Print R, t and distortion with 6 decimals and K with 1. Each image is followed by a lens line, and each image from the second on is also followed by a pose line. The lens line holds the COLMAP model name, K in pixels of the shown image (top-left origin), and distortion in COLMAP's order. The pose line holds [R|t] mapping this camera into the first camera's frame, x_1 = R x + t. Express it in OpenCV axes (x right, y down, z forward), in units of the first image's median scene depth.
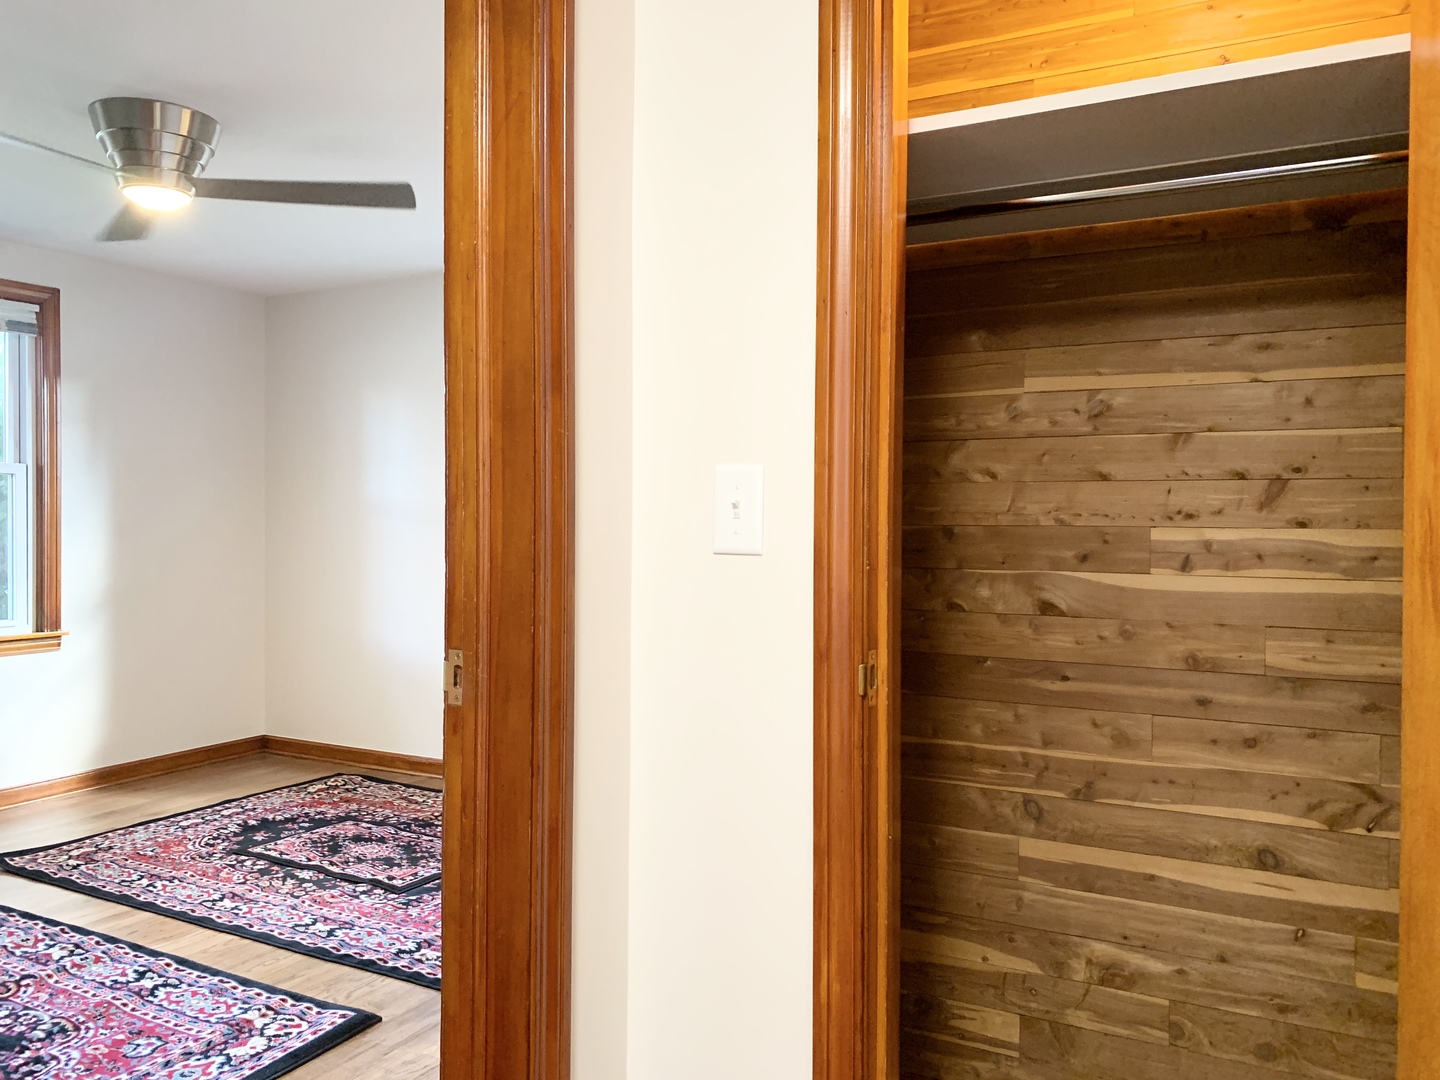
lens RADIAL K [[1104.5, 0, 671.9], [0, 1104.5, 527.9], [0, 0, 1]] dist [0.045510, -0.039618]
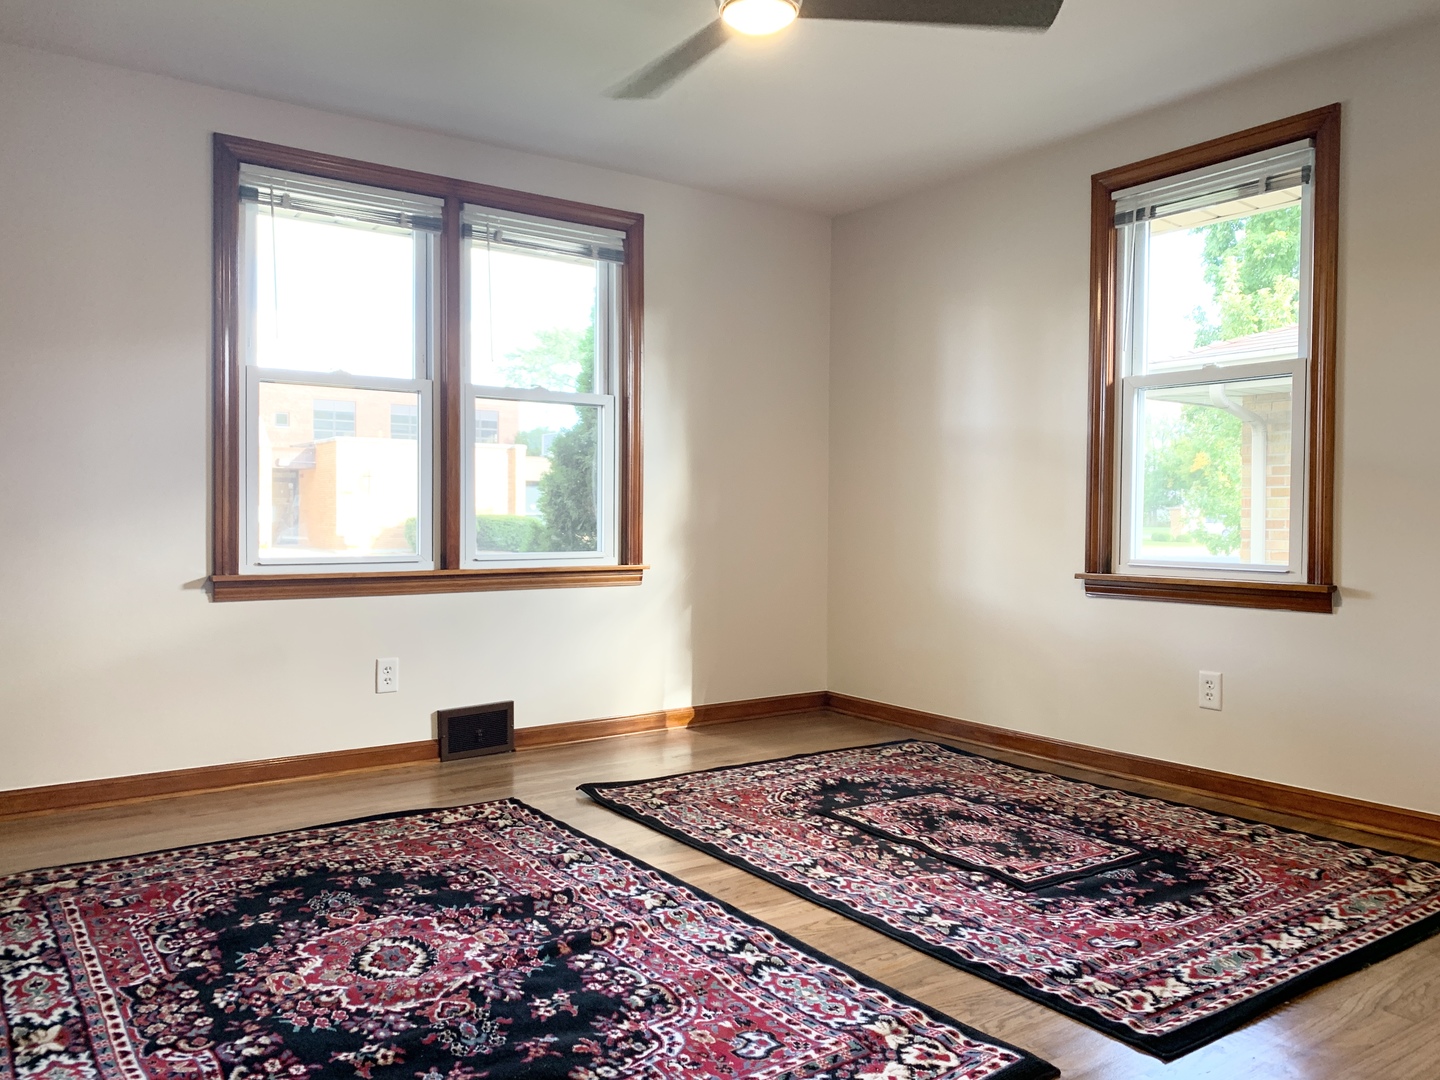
lens RADIAL K [[1104.5, 0, 715.0], [0, 1104.5, 537.8], [0, 0, 1]] dist [0.045510, -0.039618]
pose [[0.912862, 0.018884, -0.407832, -0.129946], [-0.010521, 0.999686, 0.022739, 0.062898], [0.408133, -0.016467, 0.912774, 0.195373]]
